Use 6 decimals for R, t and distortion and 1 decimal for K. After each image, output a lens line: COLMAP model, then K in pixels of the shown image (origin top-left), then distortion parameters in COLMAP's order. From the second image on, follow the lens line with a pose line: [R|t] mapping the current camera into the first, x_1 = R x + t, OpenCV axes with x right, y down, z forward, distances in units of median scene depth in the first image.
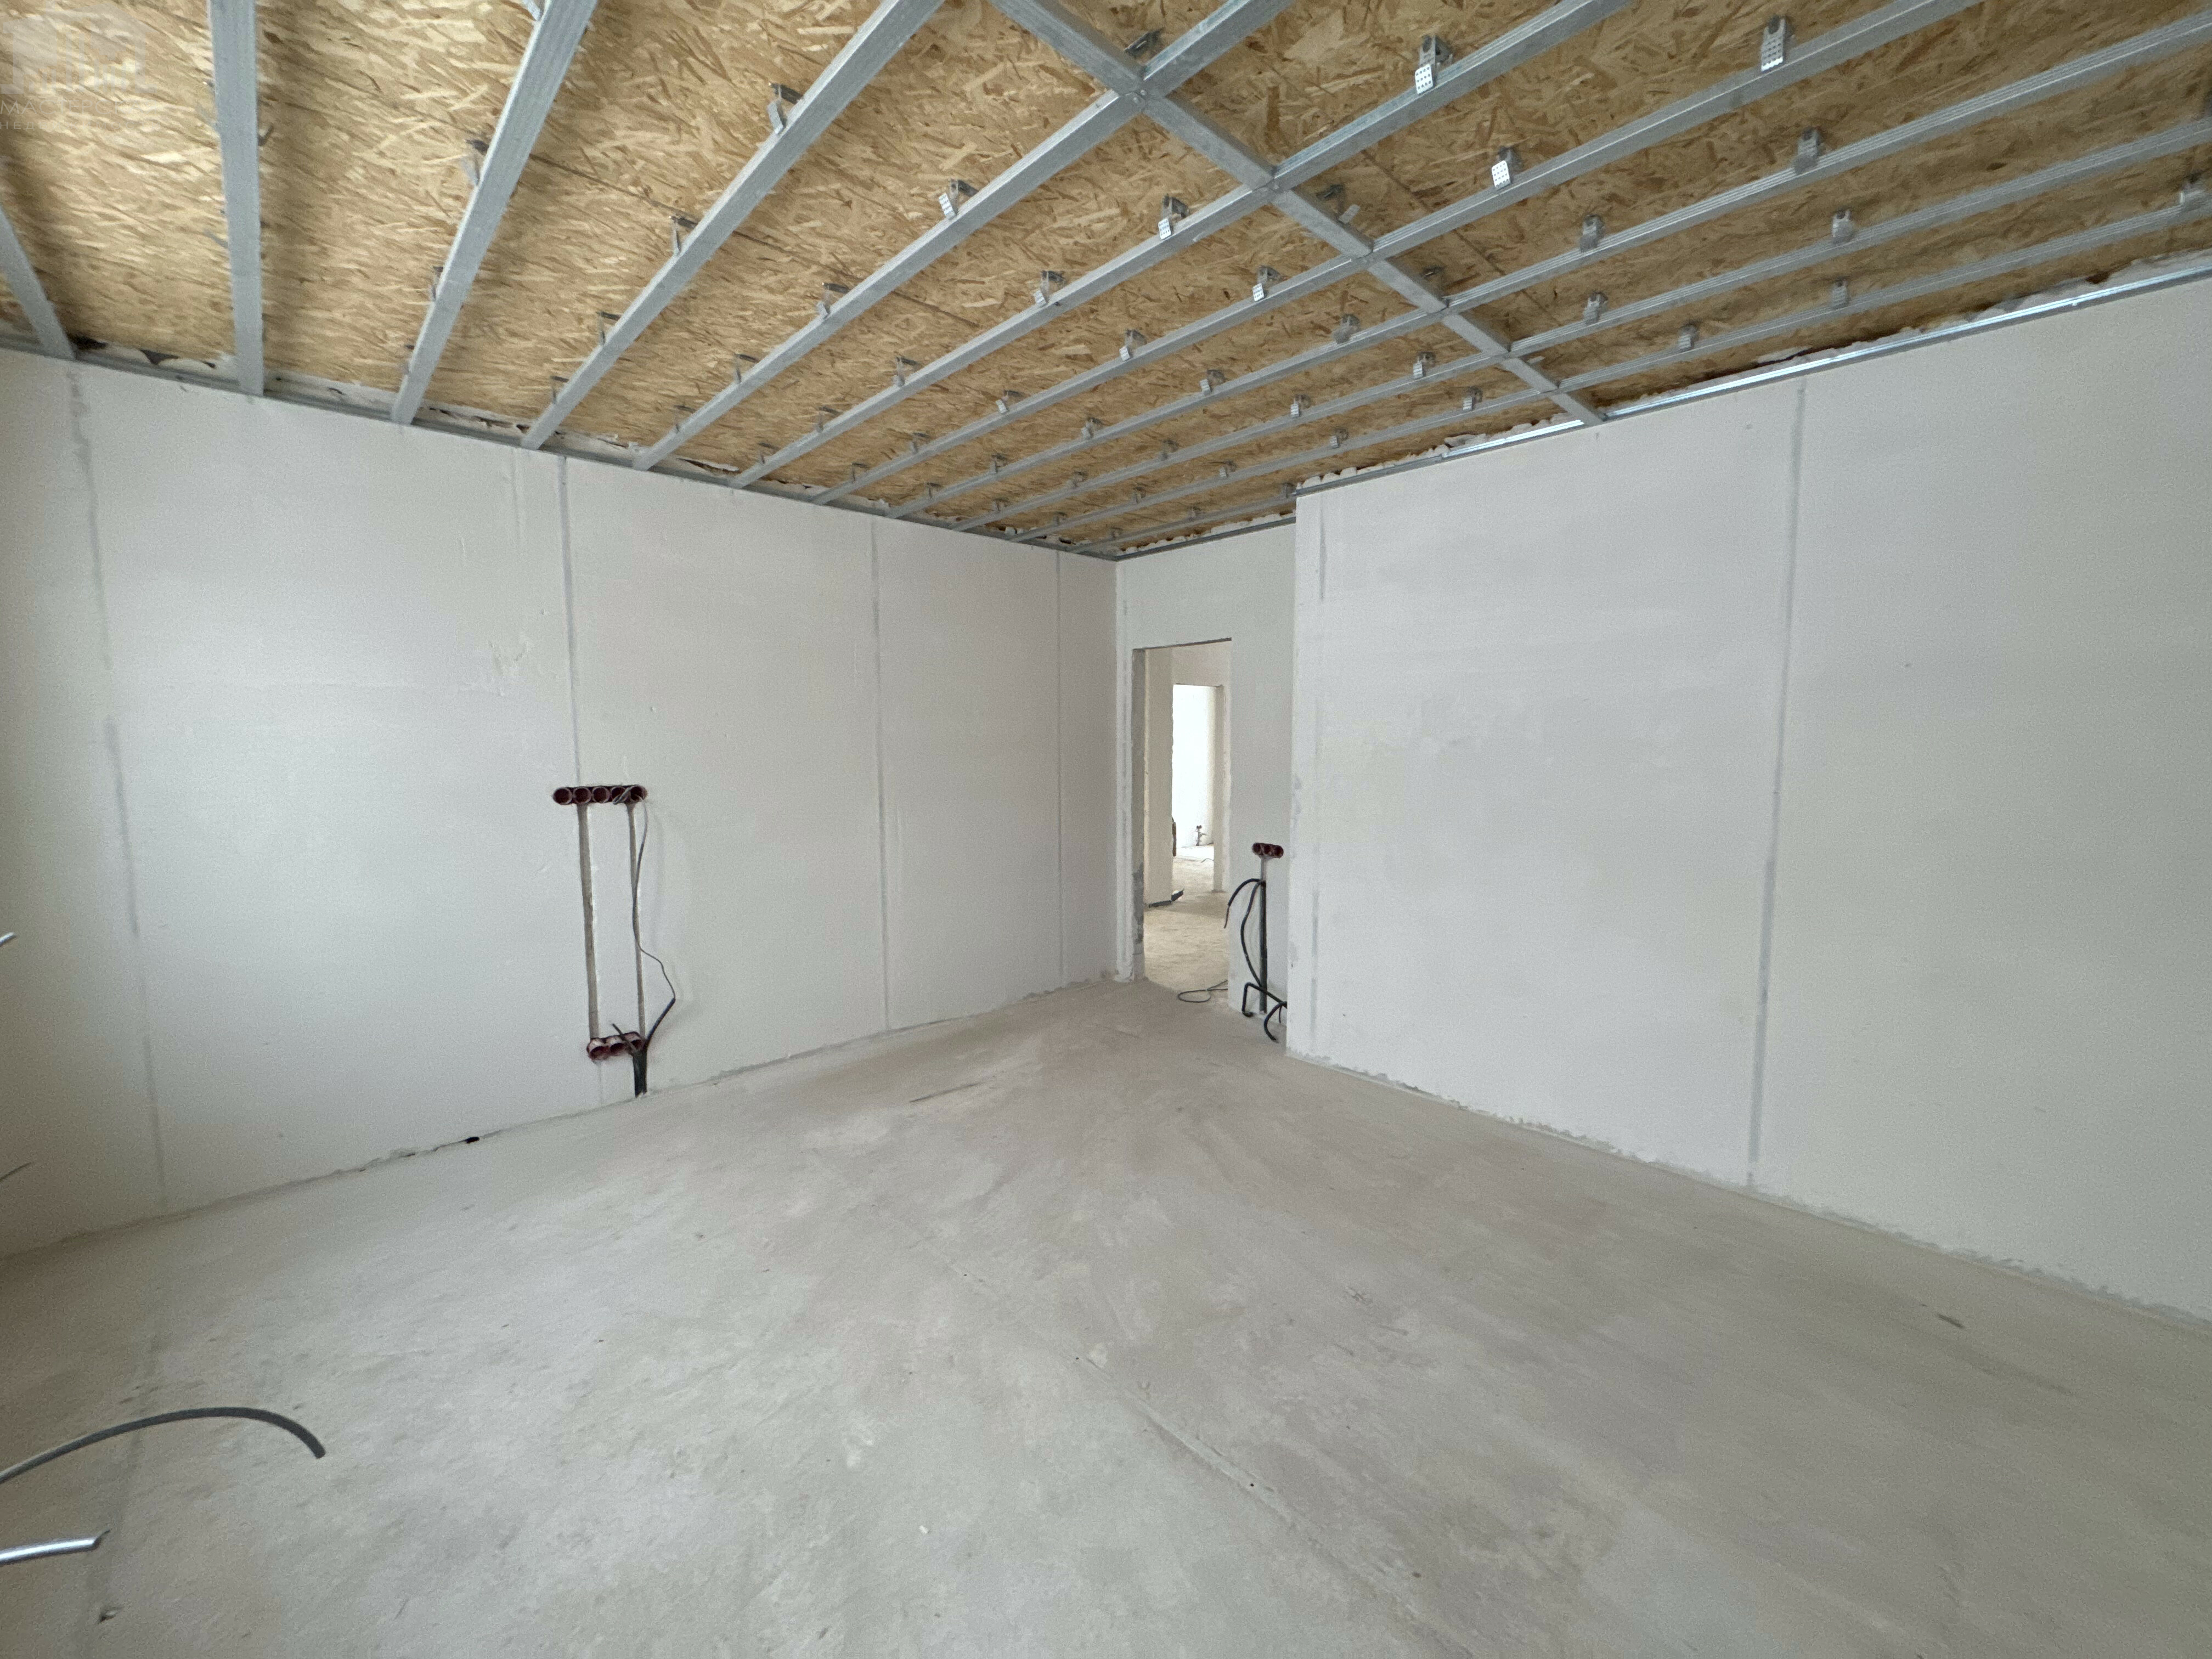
lens RADIAL K [[883.7, 0, 1106.8], [0, 883.7, 826.1], [0, 0, 1]] dist [-0.000767, 0.000249]
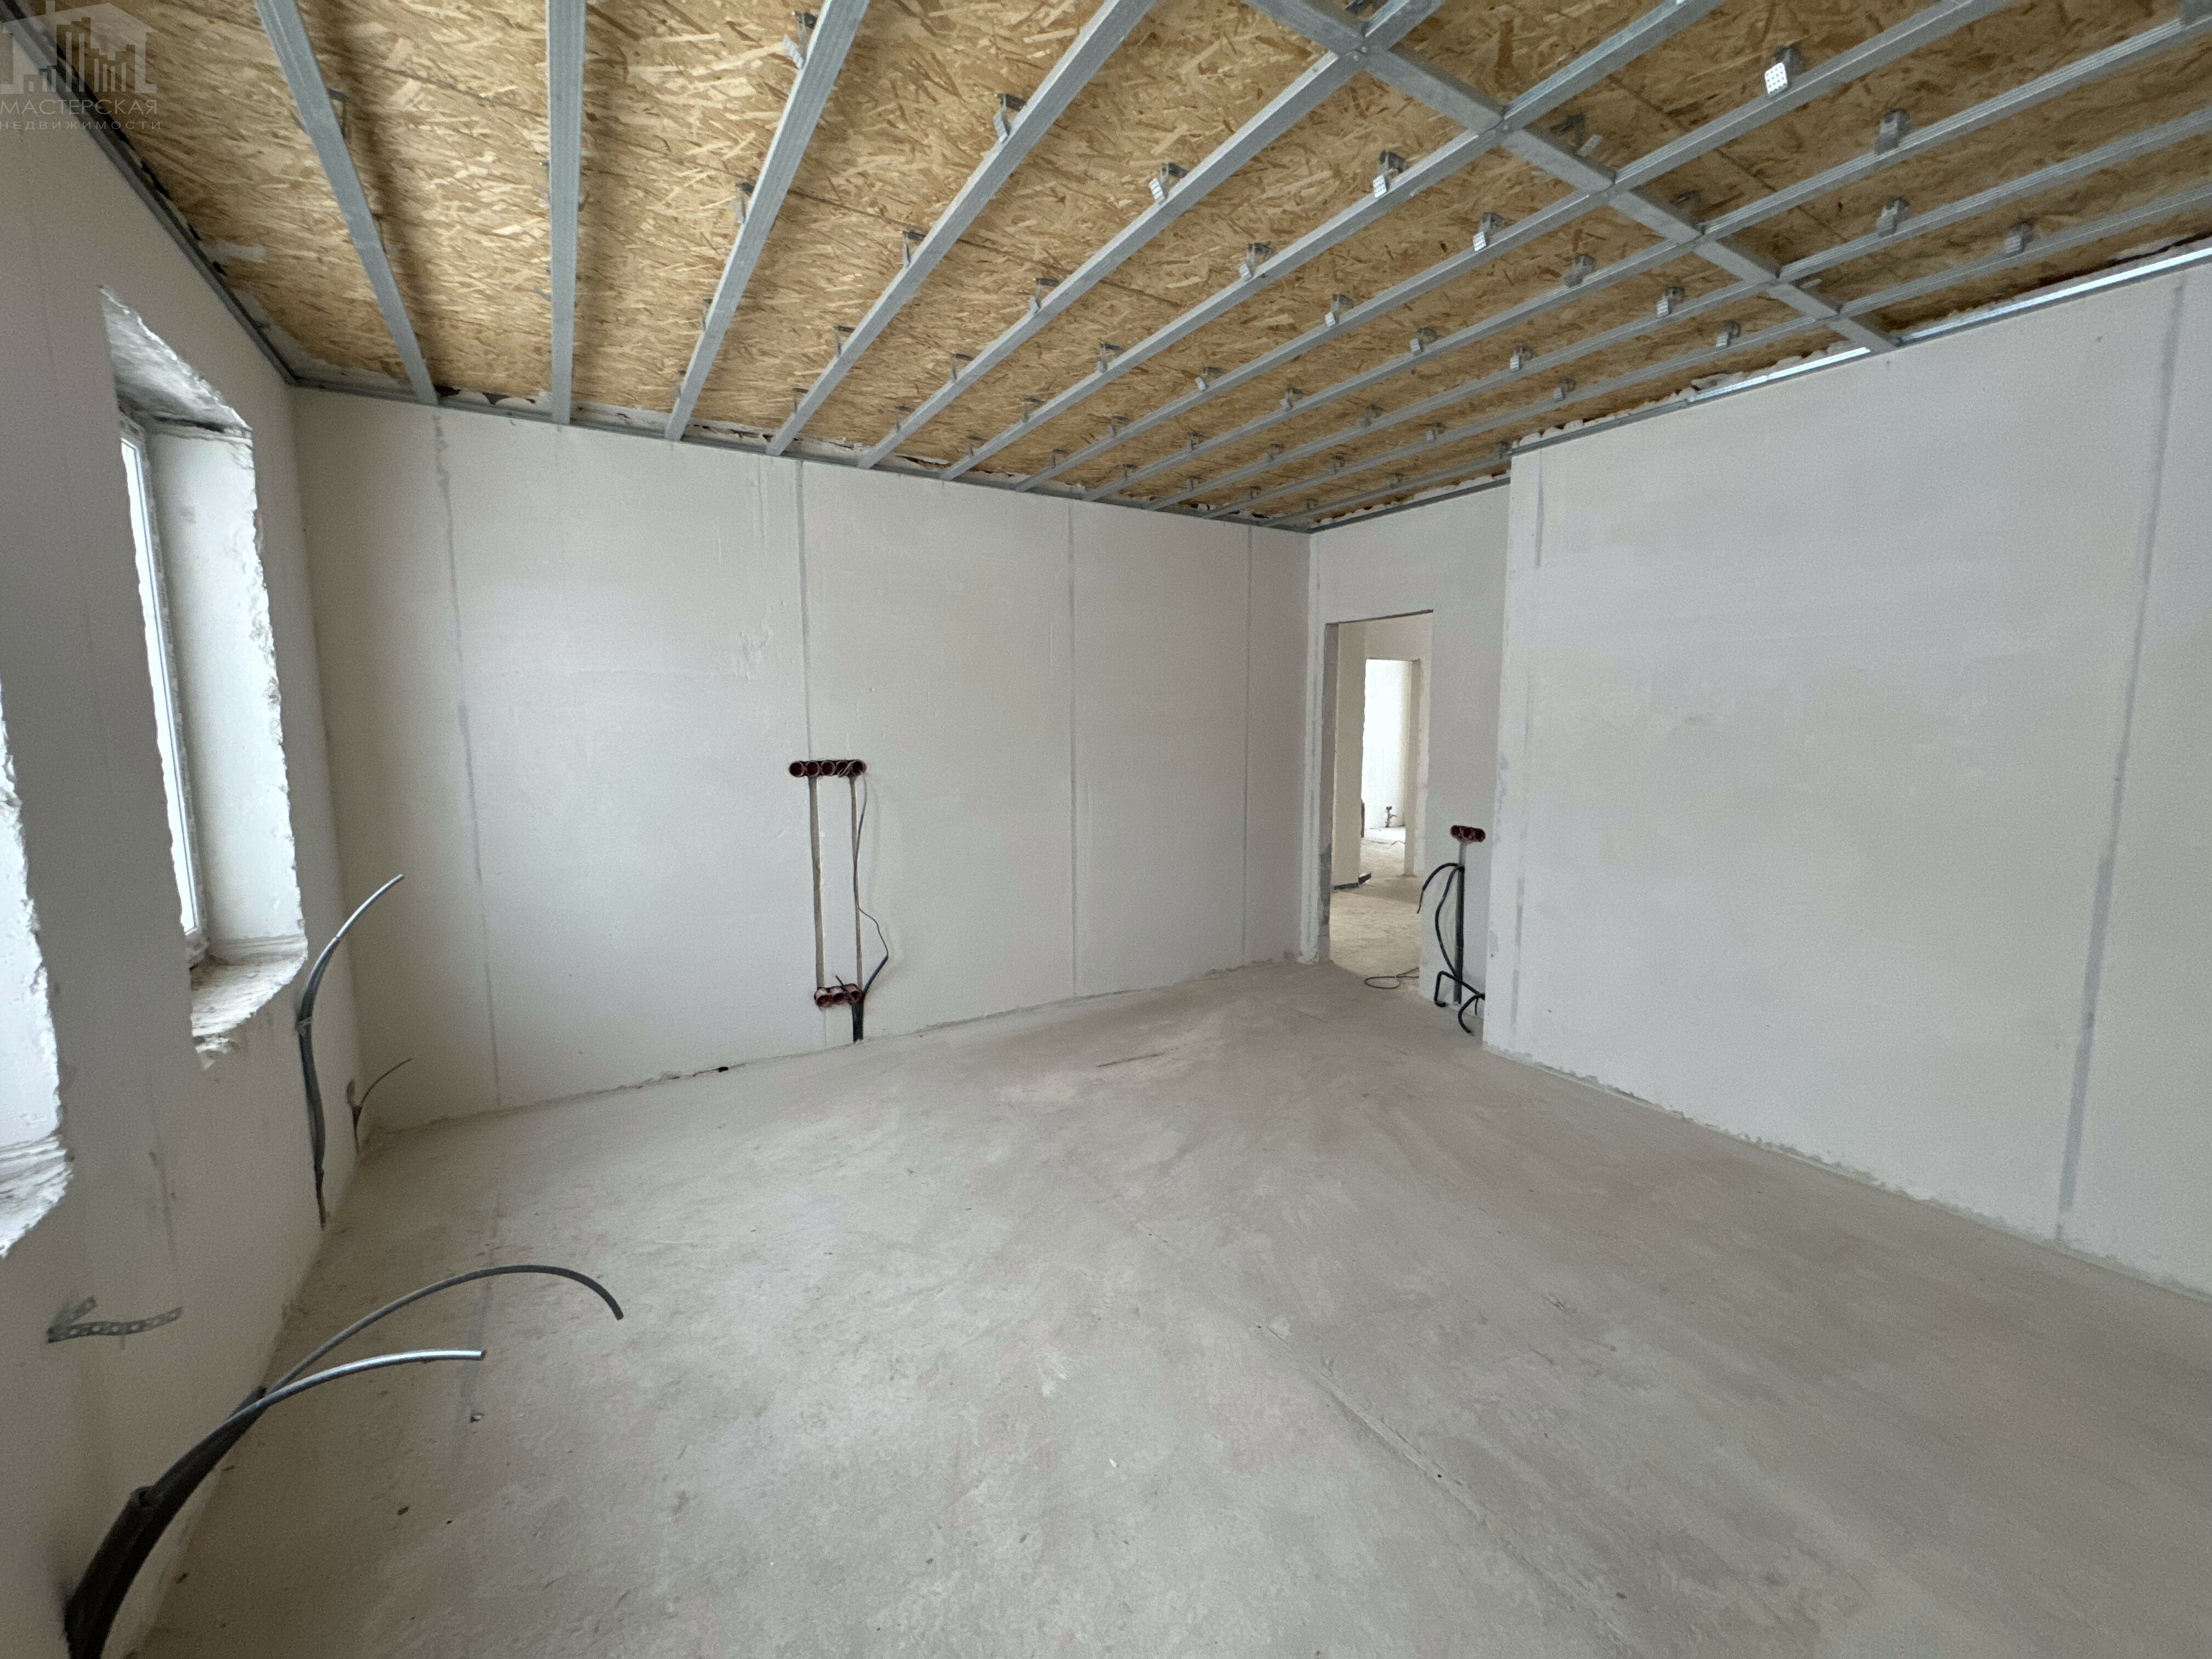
lens RADIAL K [[883.7, 0, 1105.1], [0, 883.7, 826.1], [0, 0, 1]] dist [-0.000767, 0.000249]
pose [[0.978942, 0.022598, -0.202886, -0.012815], [-0.017576, 0.999494, 0.026518, 0.002166], [0.203383, -0.022393, 0.978843, -0.017534]]
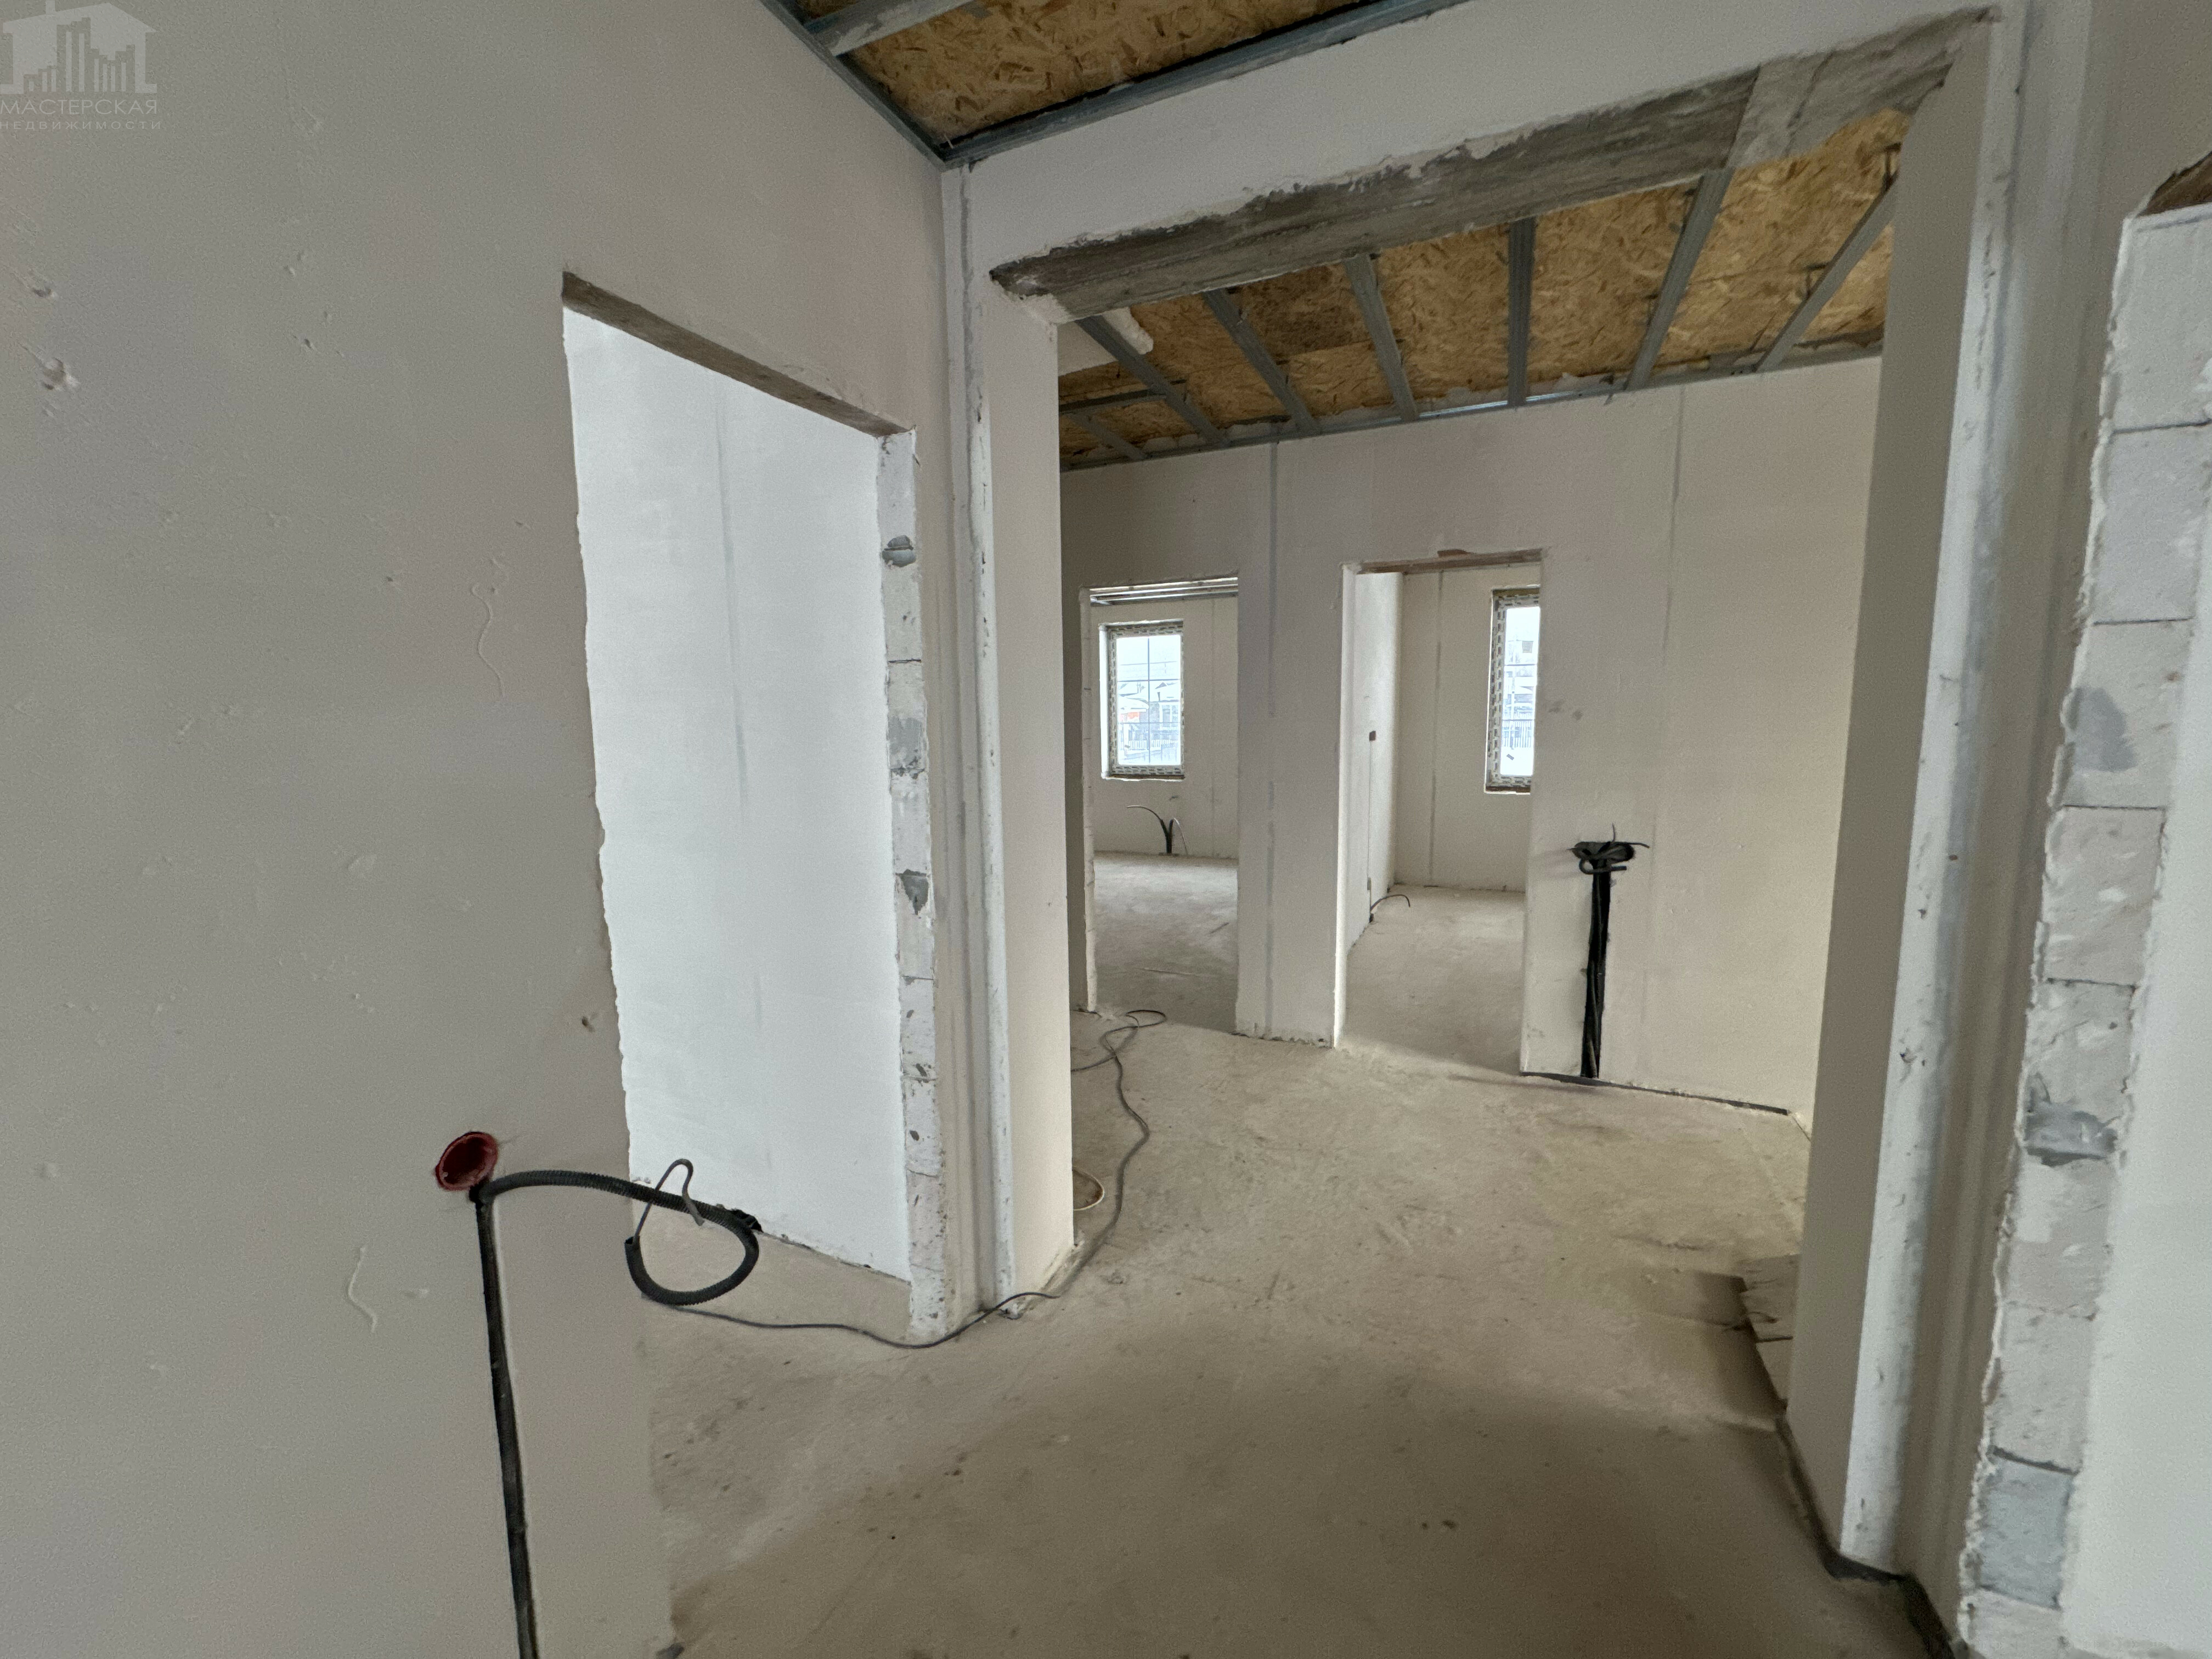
lens RADIAL K [[883.7, 0, 1107.3], [0, 883.7, 826.5], [0, 0, 1]] dist [-0.000767, 0.000249]
pose [[-0.926321, 0.062427, -0.371526, 0.477534], [-0.018350, 0.977528, 0.210004, -0.169683], [0.376287, 0.201349, -0.904360, 1.915844]]
